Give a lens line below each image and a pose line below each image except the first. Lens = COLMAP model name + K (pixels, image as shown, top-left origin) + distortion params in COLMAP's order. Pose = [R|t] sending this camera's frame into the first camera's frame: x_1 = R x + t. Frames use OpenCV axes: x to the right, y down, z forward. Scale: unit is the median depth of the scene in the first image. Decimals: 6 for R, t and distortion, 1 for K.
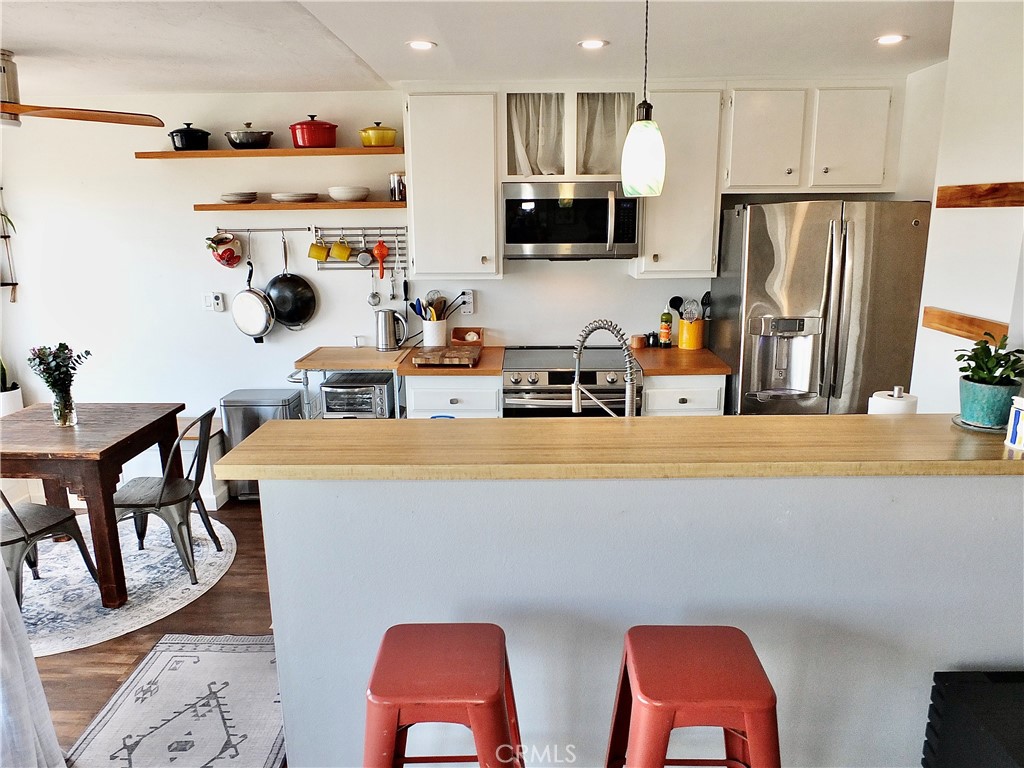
lens RADIAL K [[707.4, 0, 506.3], [0, 707.4, 382.9], [0, 0, 1]] dist [-0.029094, 0.000798]
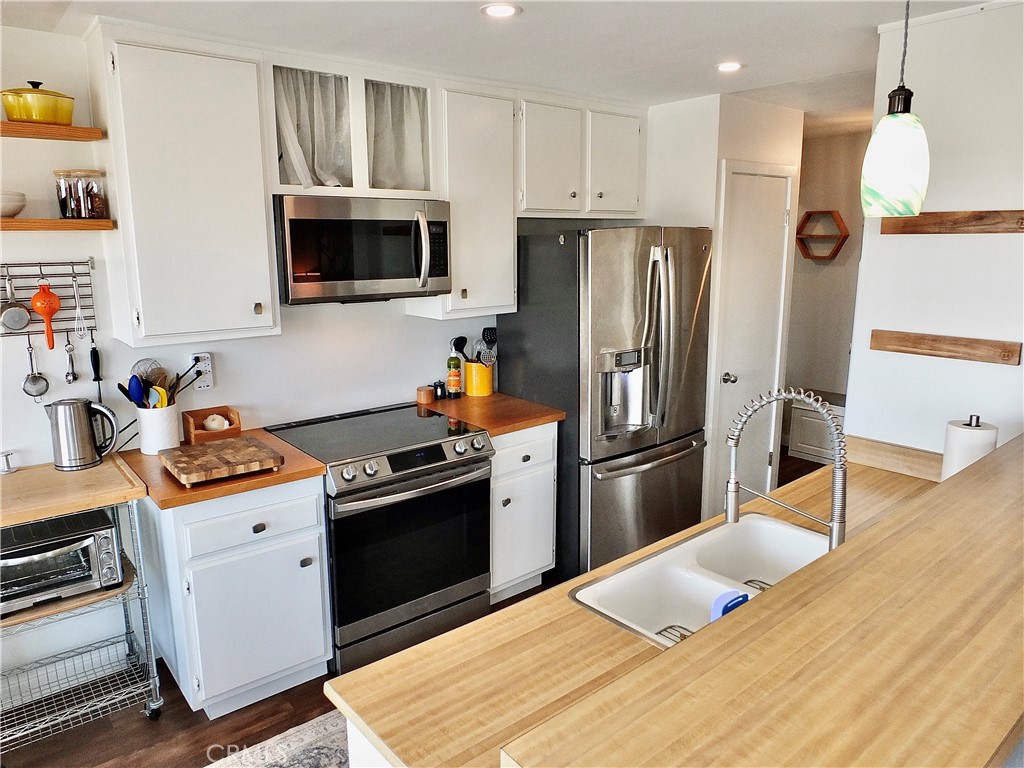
lens RADIAL K [[707.4, 0, 513.9], [0, 707.4, 379.2], [0, 0, 1]] dist [-0.029094, 0.000798]
pose [[0.759349, -0.121880, 0.639167, -0.274238], [0.148539, 0.988833, 0.012087, -0.076961], [-0.633502, 0.085763, 0.768973, 0.329909]]
